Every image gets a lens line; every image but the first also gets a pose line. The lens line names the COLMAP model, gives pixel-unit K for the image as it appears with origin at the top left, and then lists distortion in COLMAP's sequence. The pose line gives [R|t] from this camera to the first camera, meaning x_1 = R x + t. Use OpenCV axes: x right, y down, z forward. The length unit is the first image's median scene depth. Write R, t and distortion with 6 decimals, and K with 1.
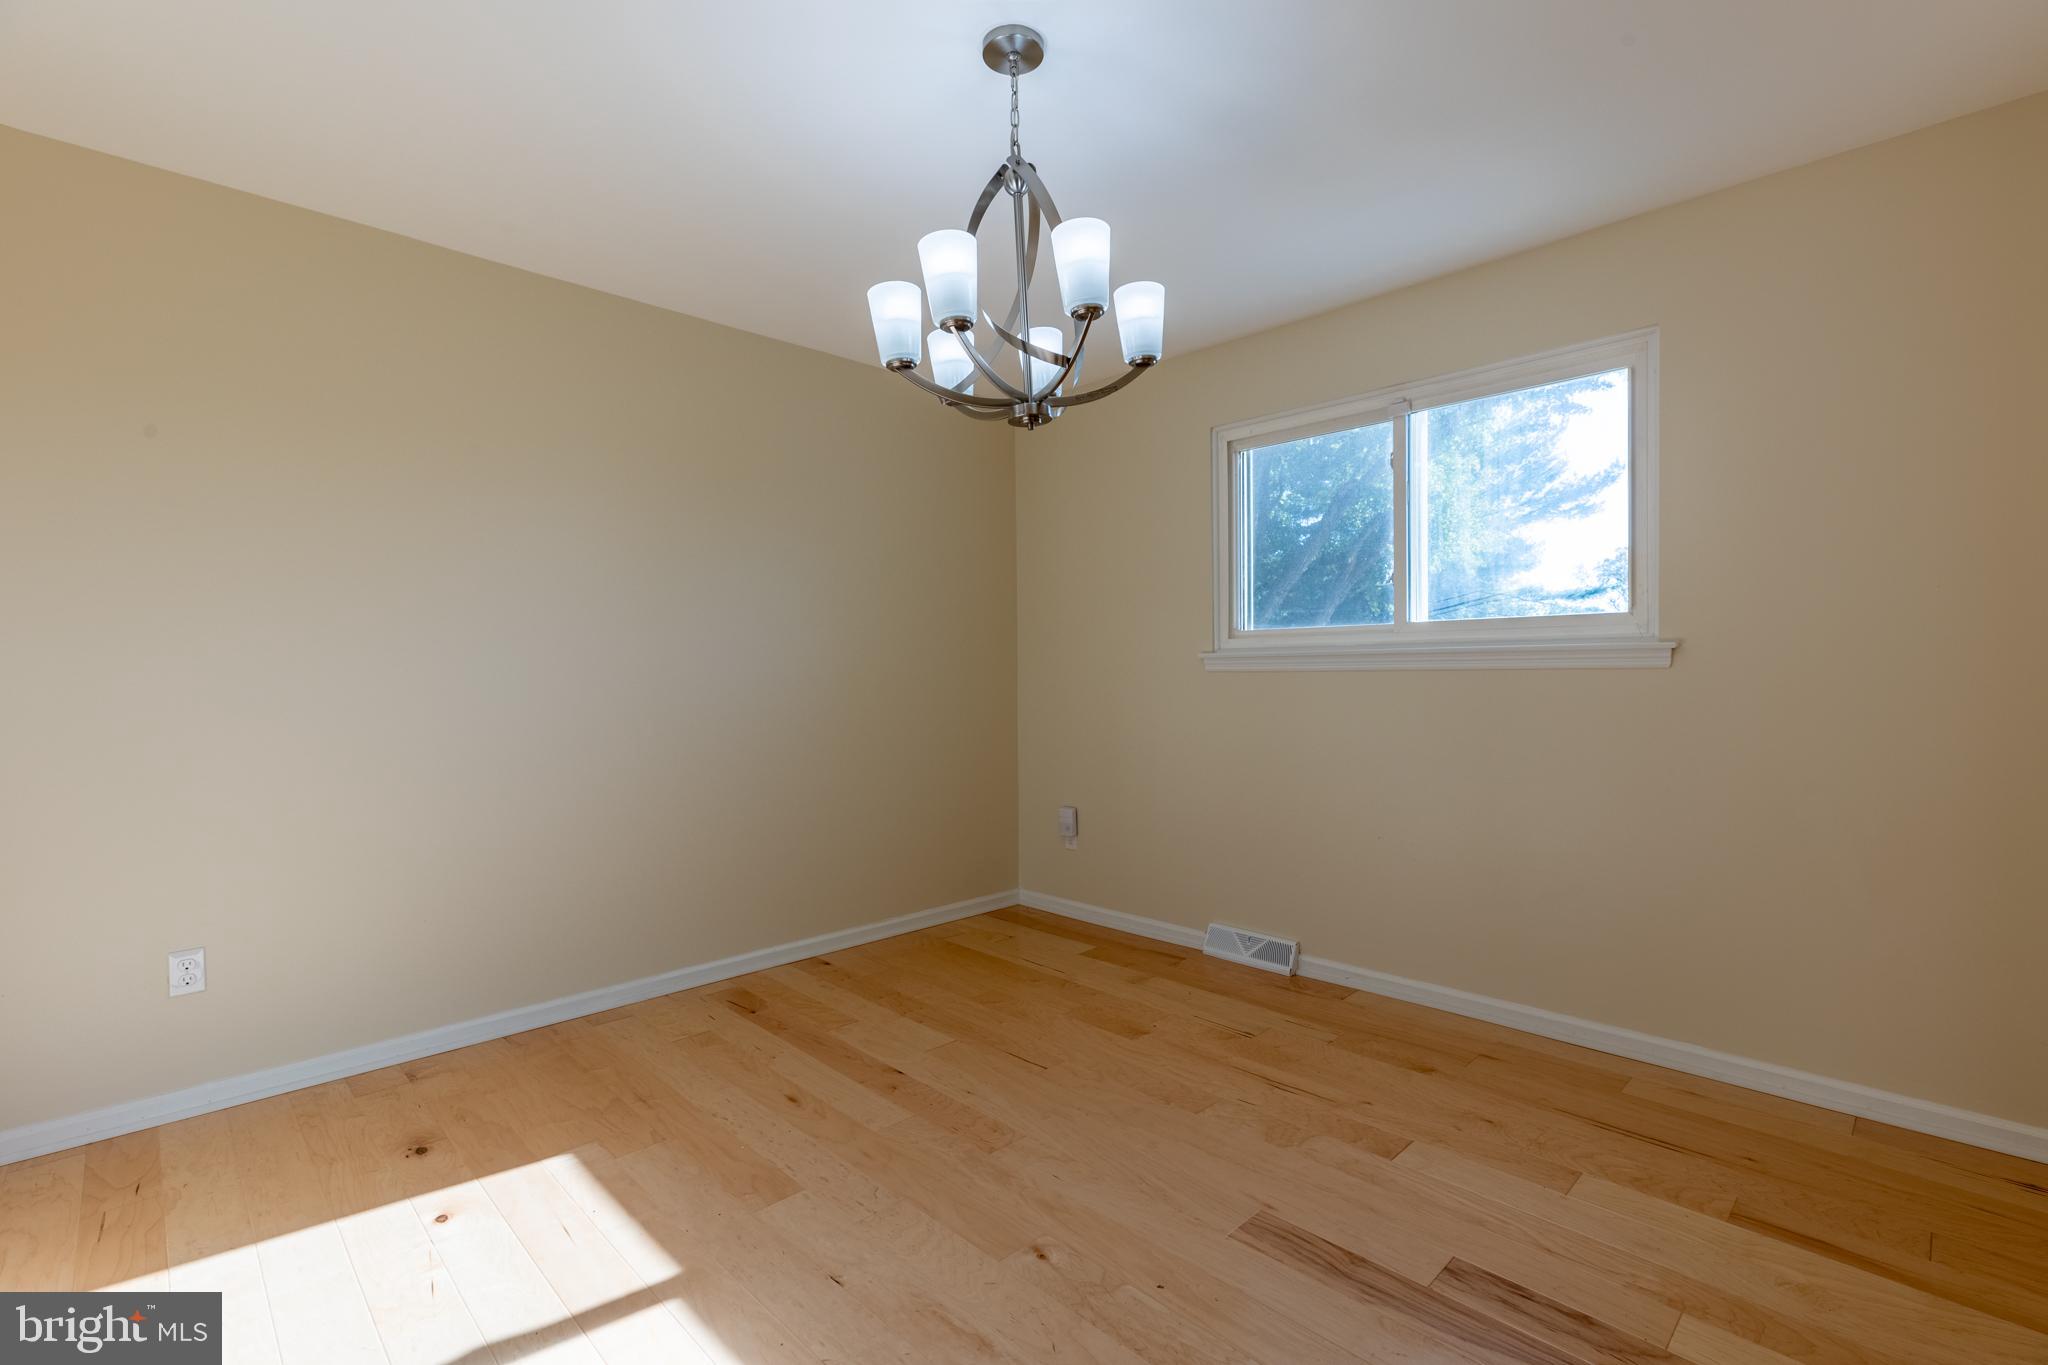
lens RADIAL K [[912.5, 0, 1039.5], [0, 912.5, 682.2], [0, 0, 1]] dist [-0.000484, -0.000265]
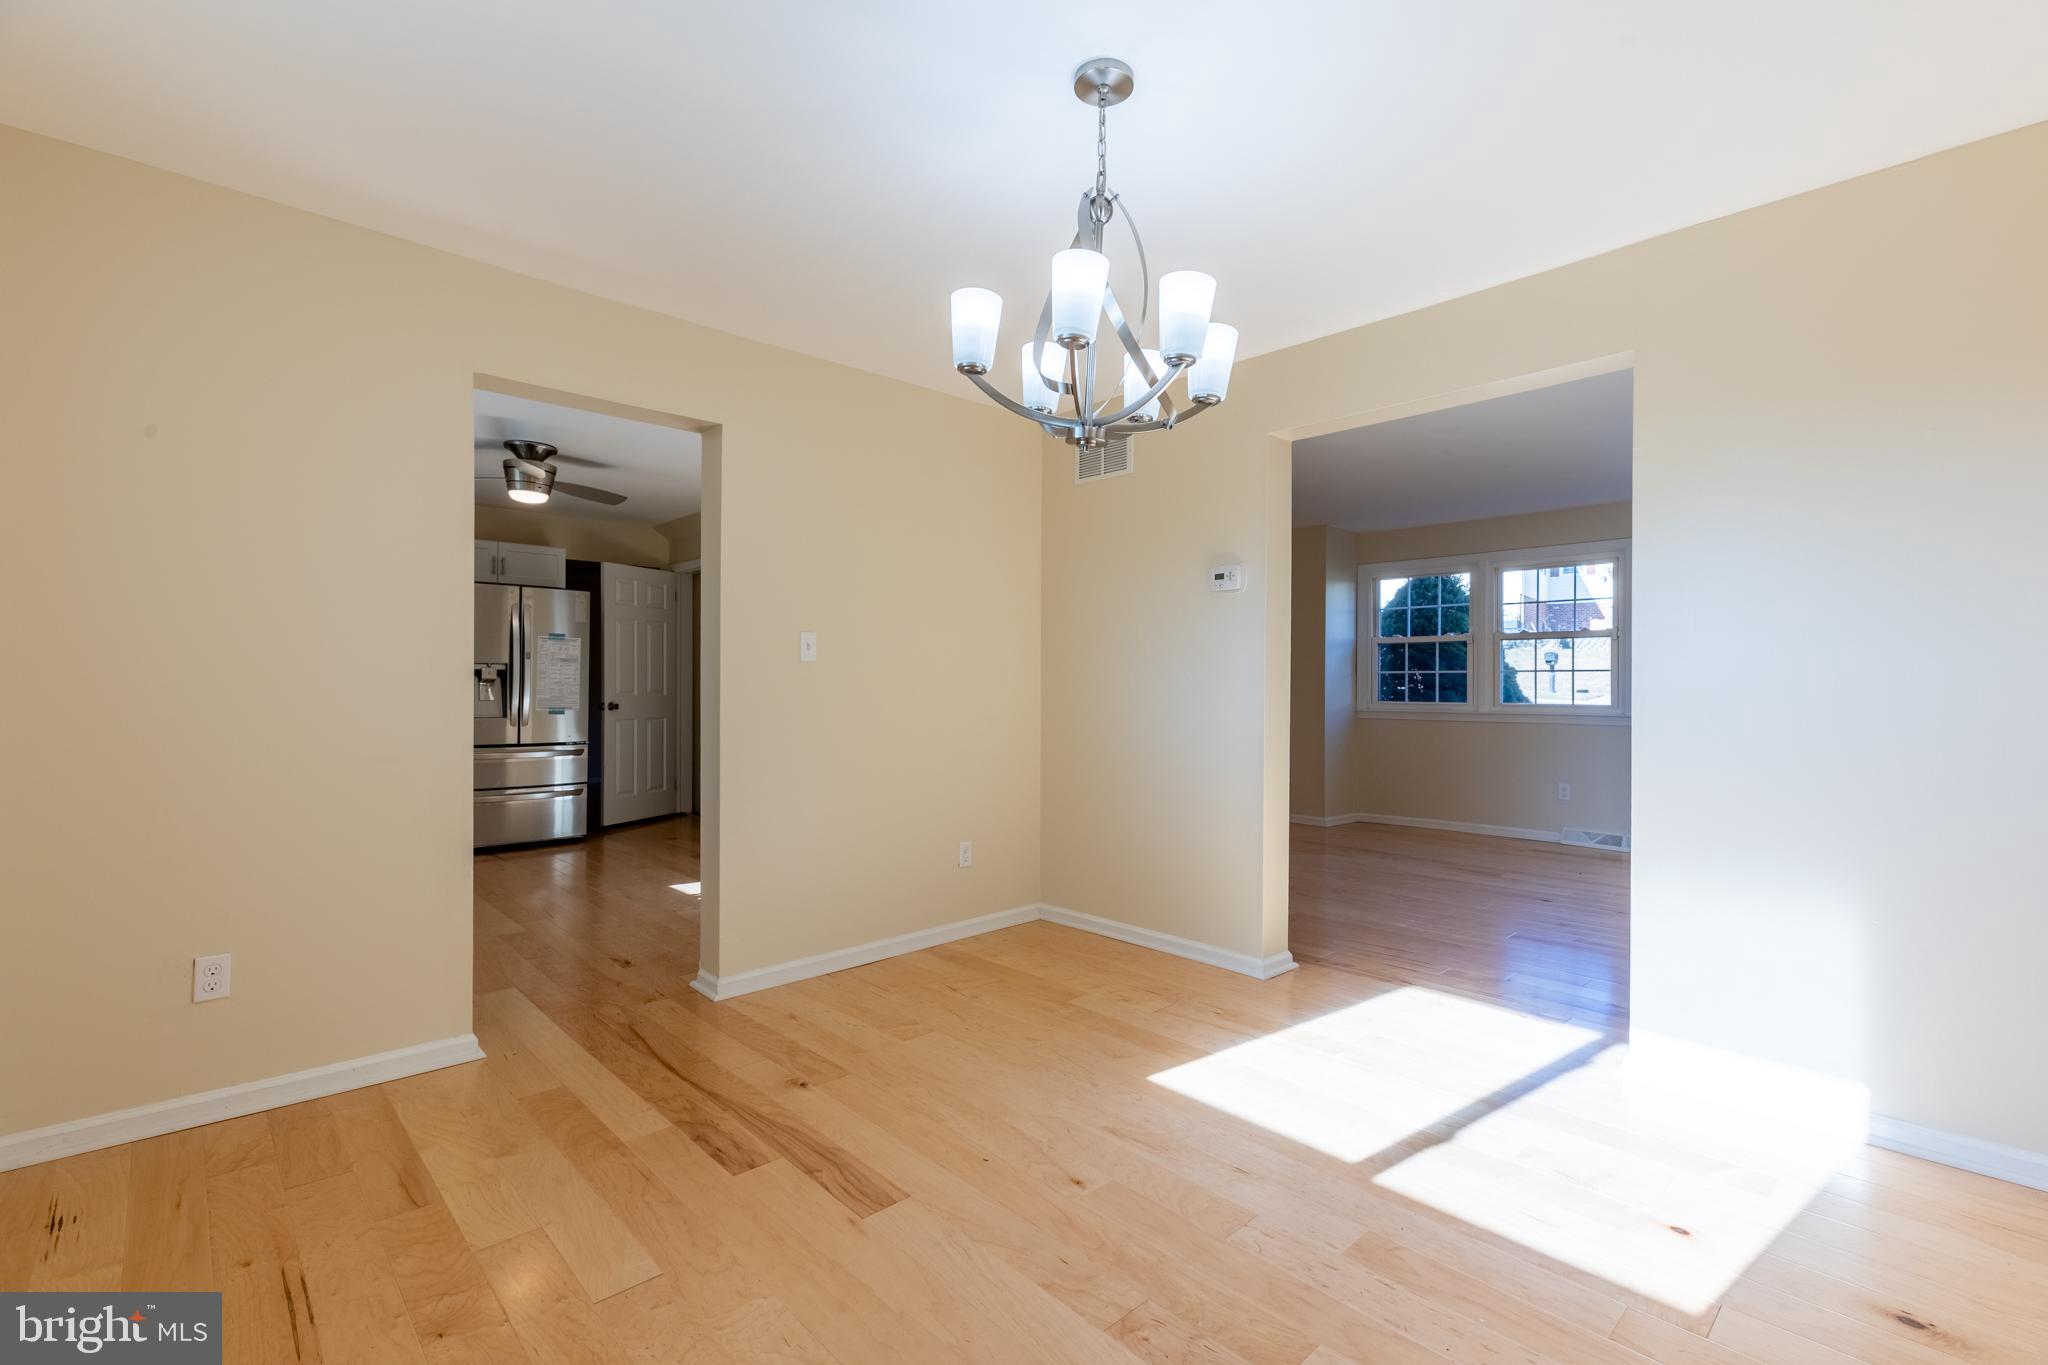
lens RADIAL K [[912.5, 0, 1039.5], [0, 912.5, 682.2], [0, 0, 1]] dist [-0.000484, -0.000265]
pose [[-0.999597, 0.003354, 0.028176, 0.018626], [0.003530, 0.999975, 0.006187, -0.023578], [-0.028154, 0.006284, -0.999584, 2.259566]]
